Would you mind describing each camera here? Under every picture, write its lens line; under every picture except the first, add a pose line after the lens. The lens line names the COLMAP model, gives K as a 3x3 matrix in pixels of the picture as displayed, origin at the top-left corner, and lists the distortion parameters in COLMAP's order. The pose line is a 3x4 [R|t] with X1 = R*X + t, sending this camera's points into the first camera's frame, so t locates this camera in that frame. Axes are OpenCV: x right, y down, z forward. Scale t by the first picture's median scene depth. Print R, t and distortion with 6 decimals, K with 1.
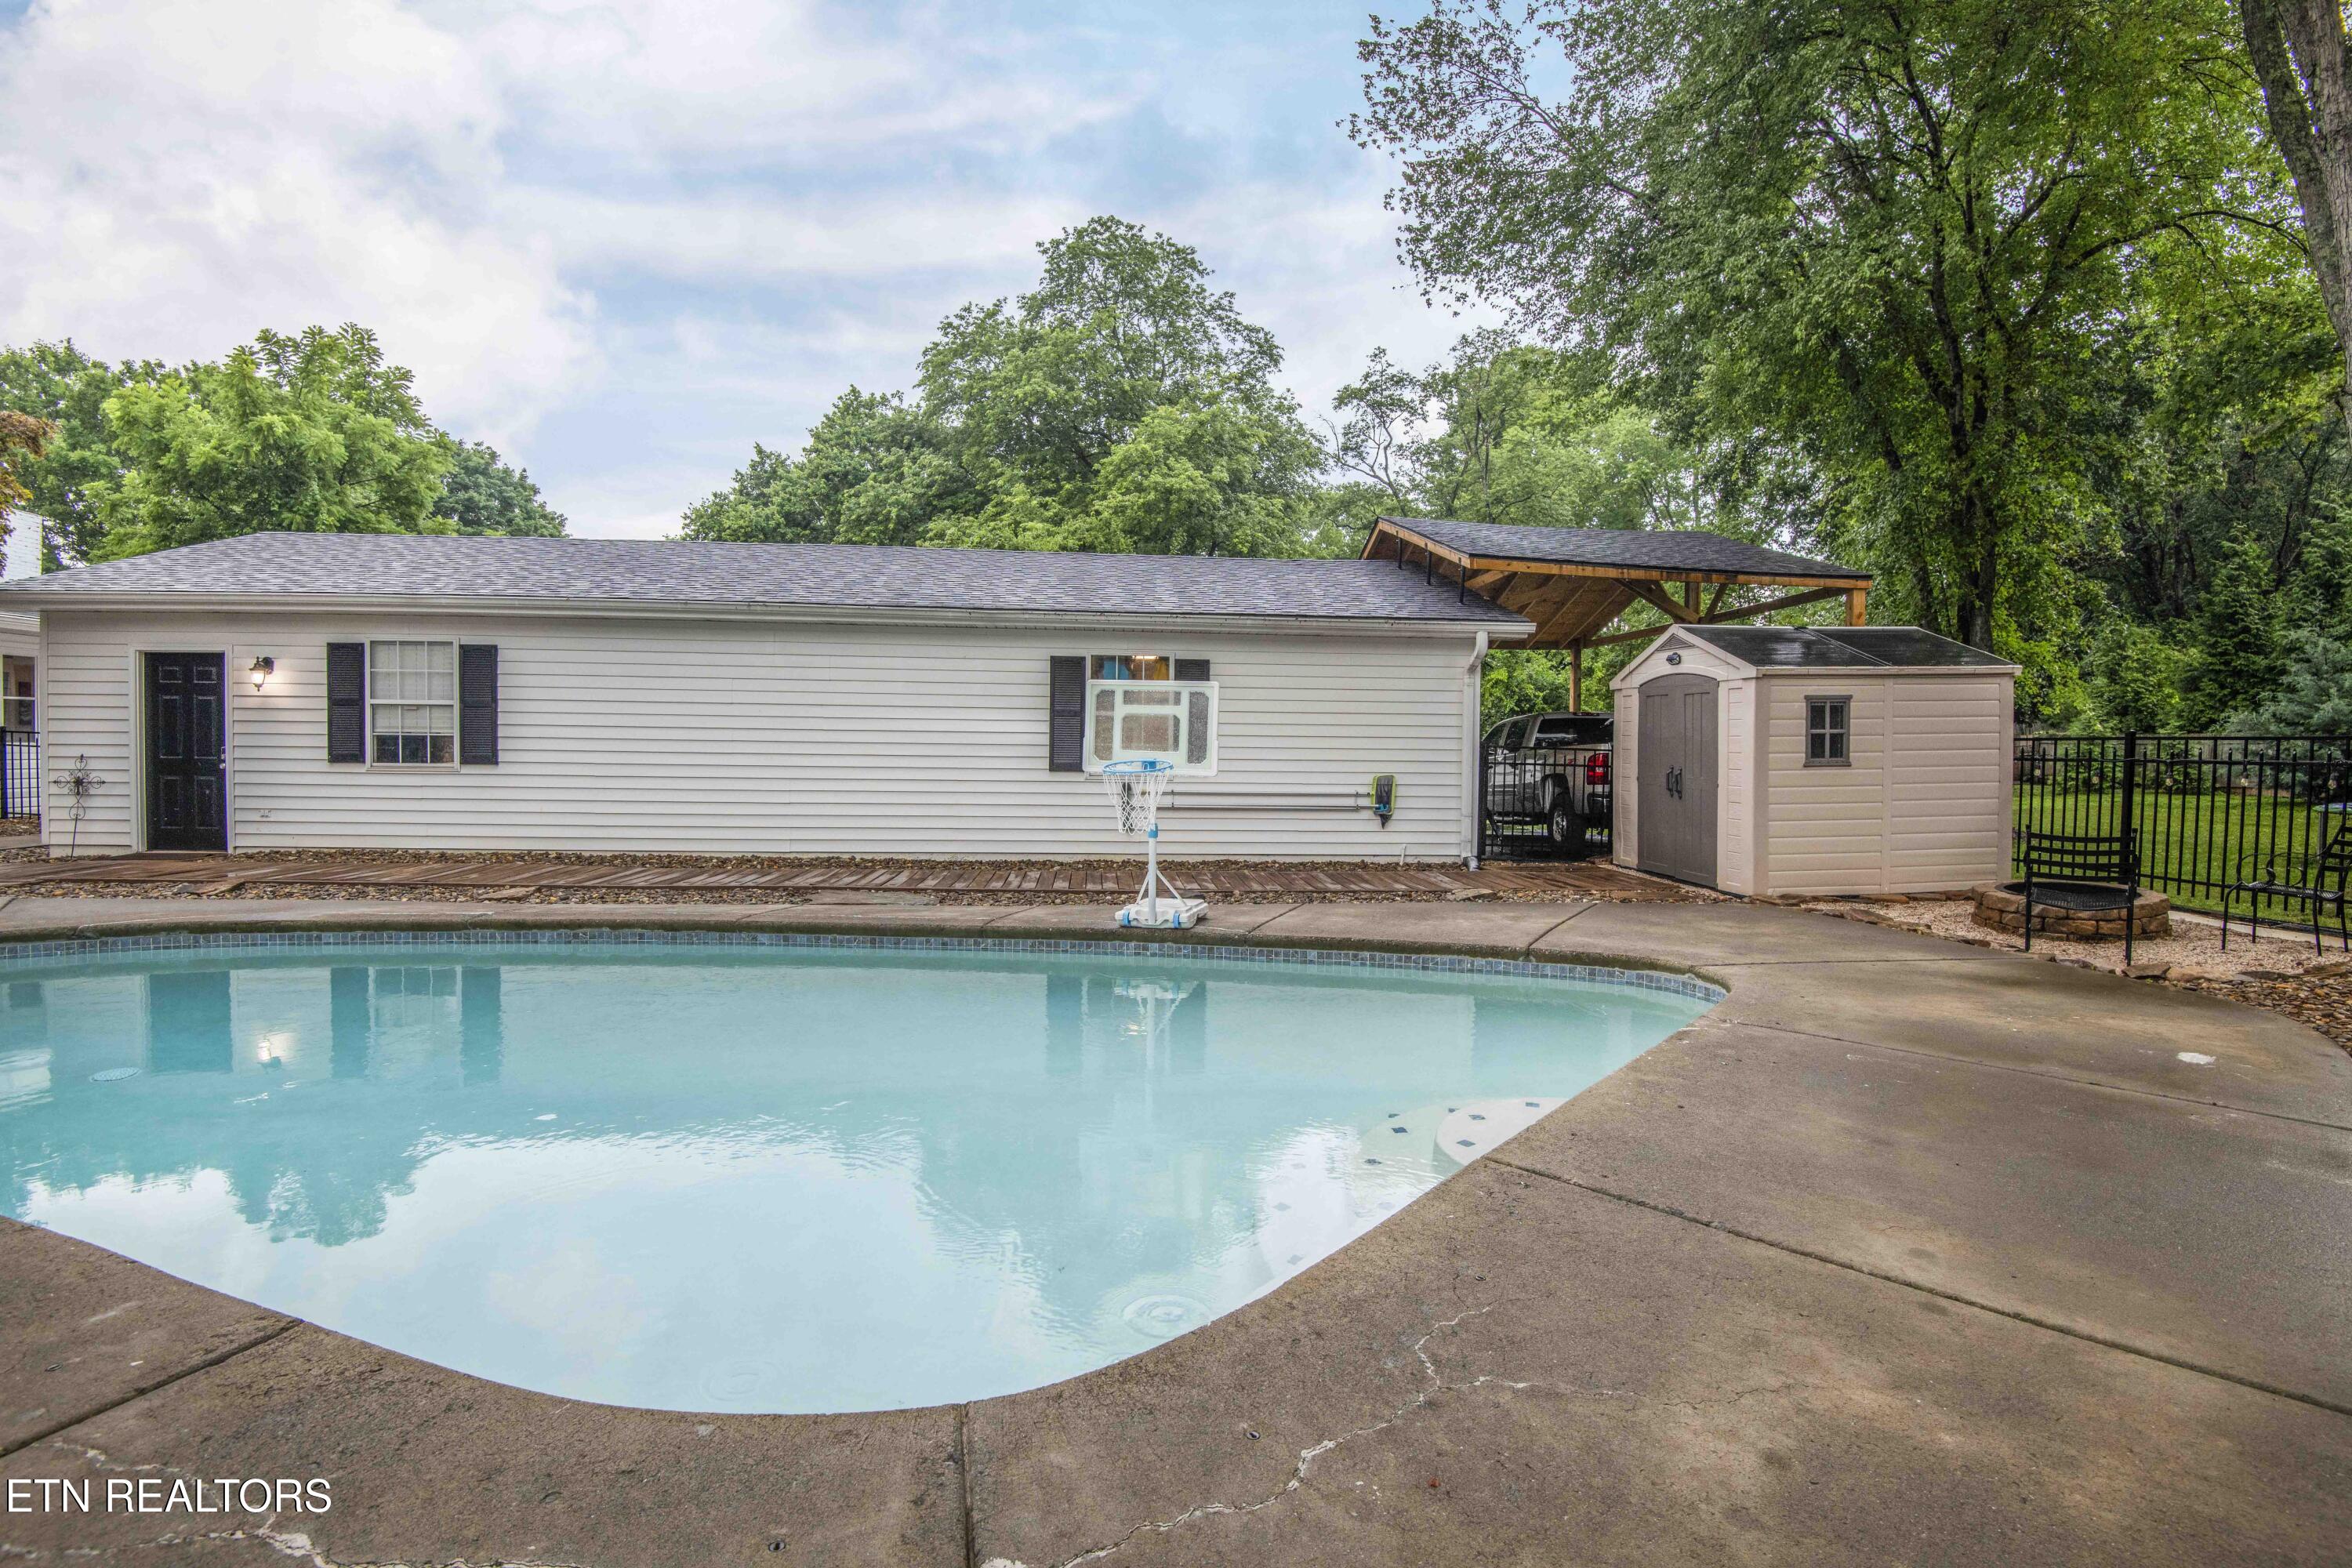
lens RADIAL K [[1087.3, 0, 1169.7], [0, 1087.3, 780.6], [0, 0, 1]] dist [-0.031257, -0.005846]
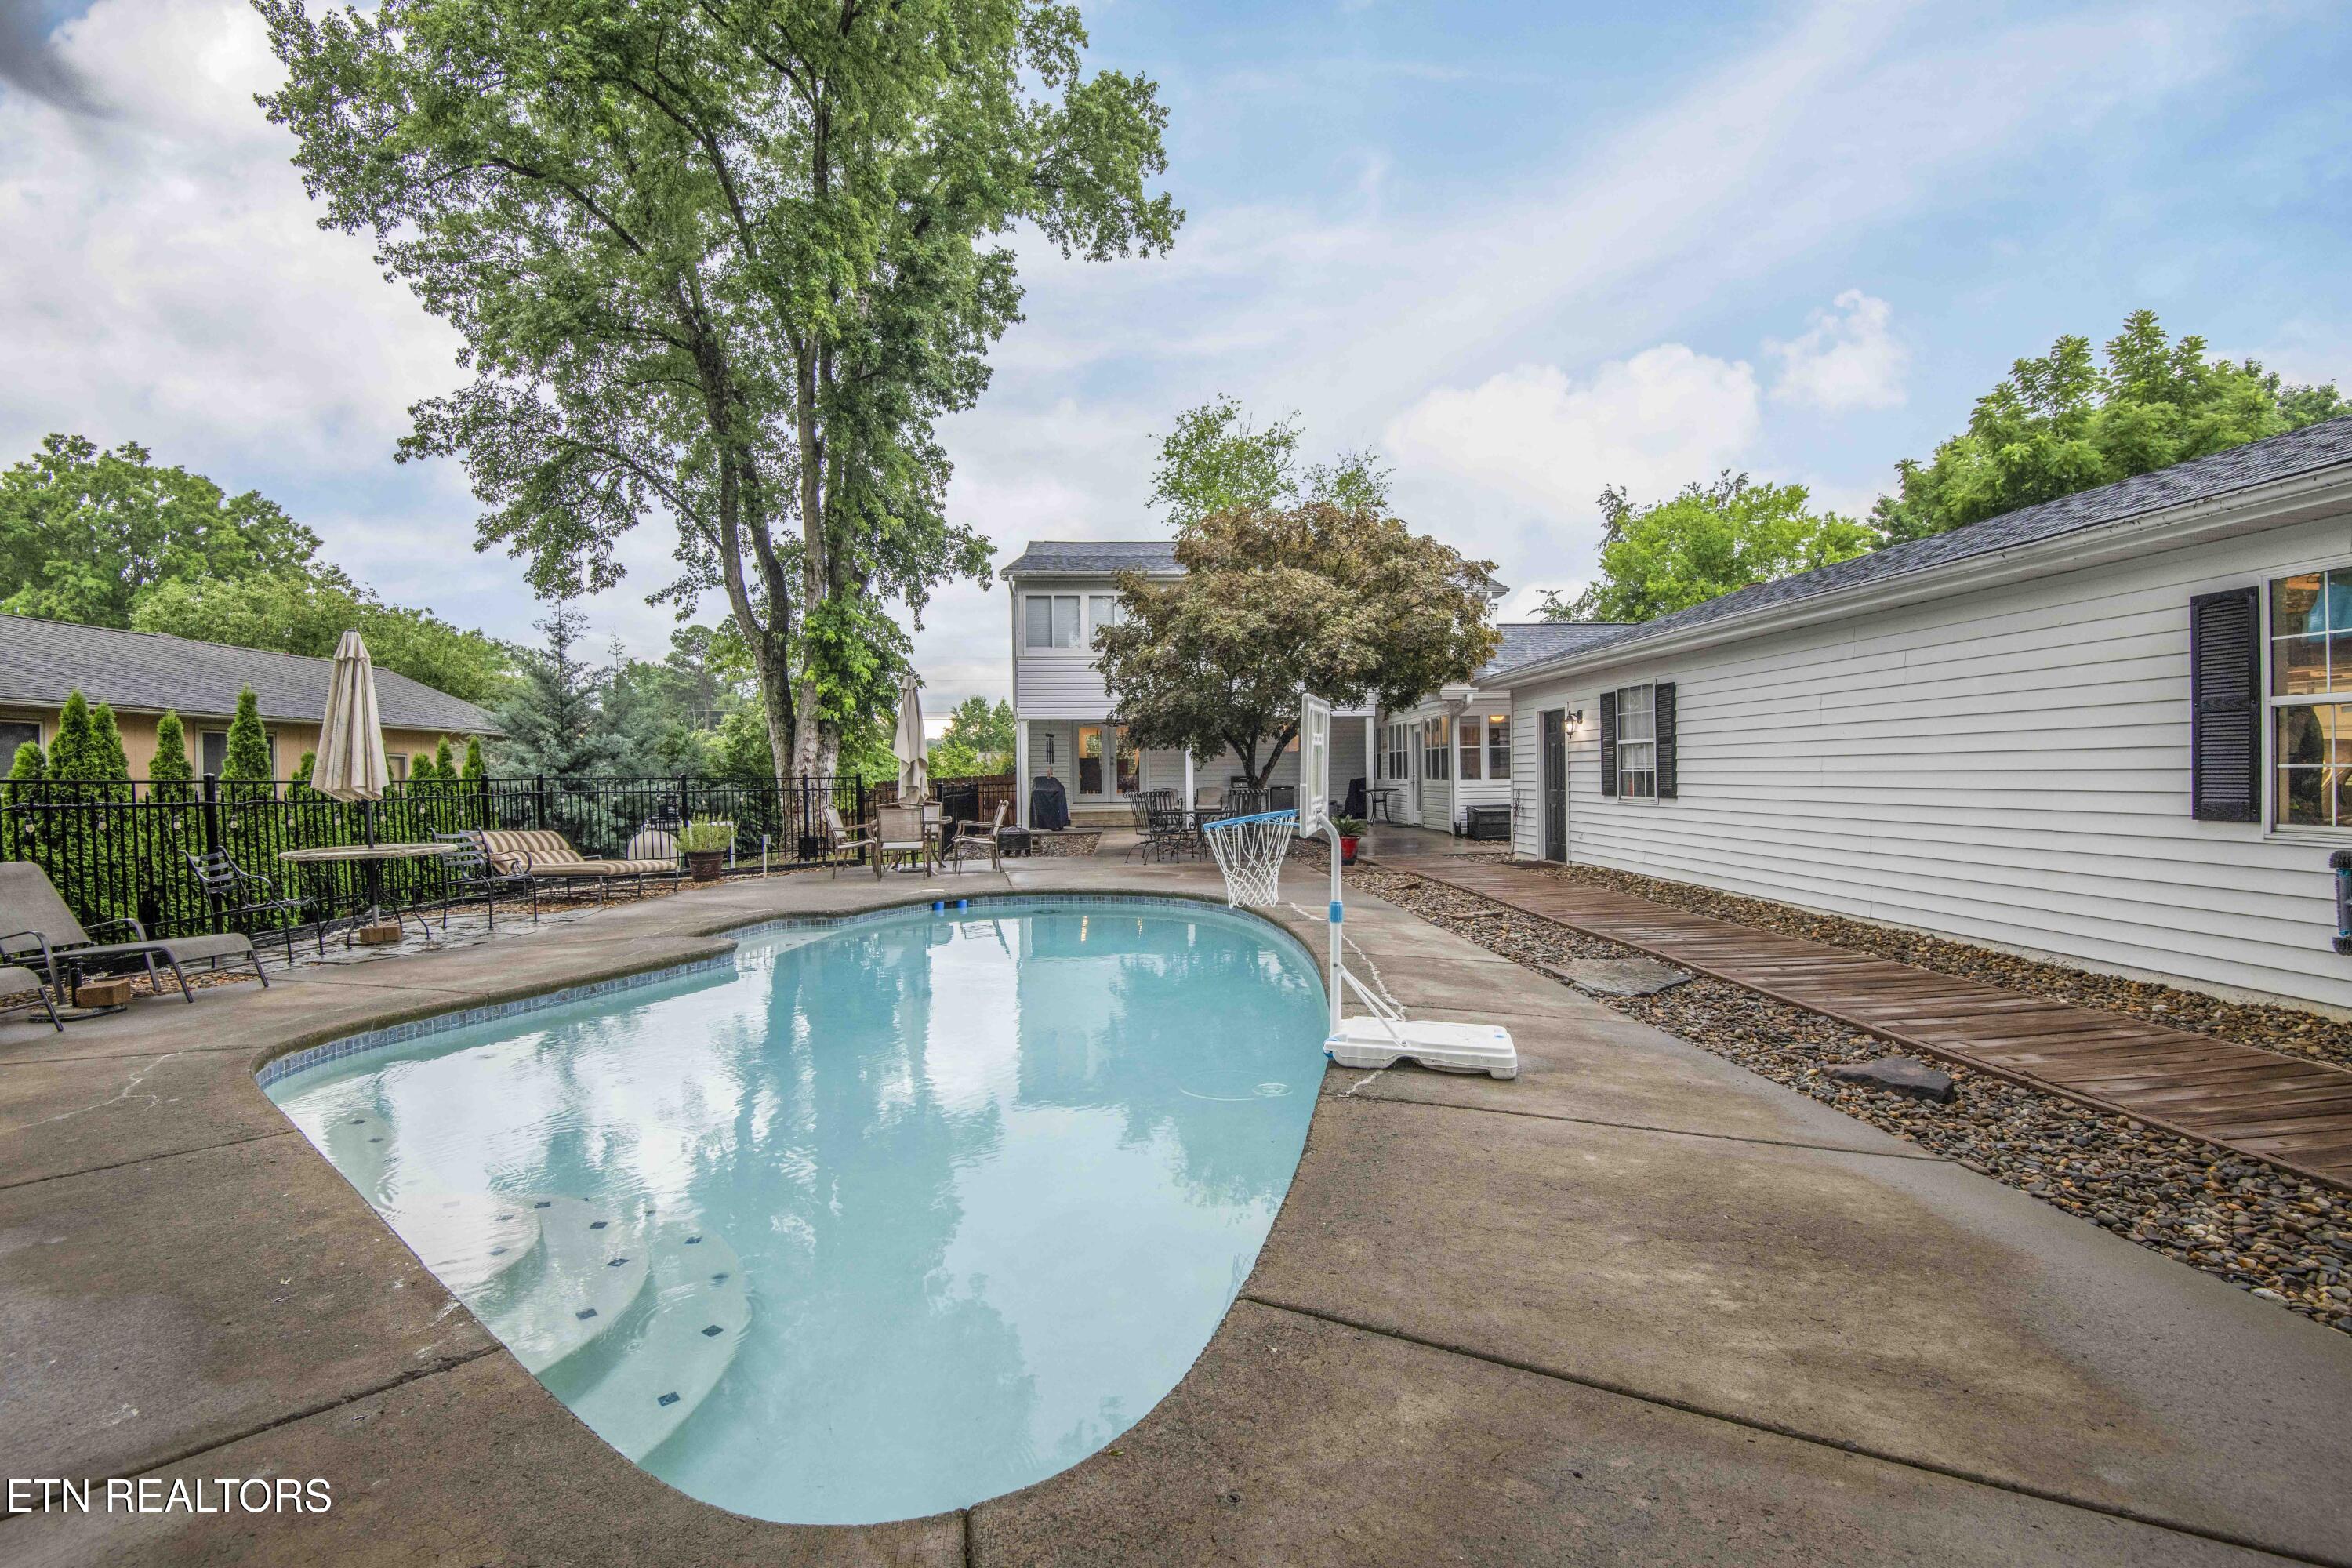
lens RADIAL K [[1087.3, 0, 1184.8], [0, 1087.3, 782.8], [0, 0, 1]] dist [-0.031257, -0.005846]
pose [[-0.009312, -0.007198, -0.999931, 0.403234], [-0.012044, 0.999902, -0.007085, -0.017151], [0.999884, 0.011977, -0.009398, 0.541281]]
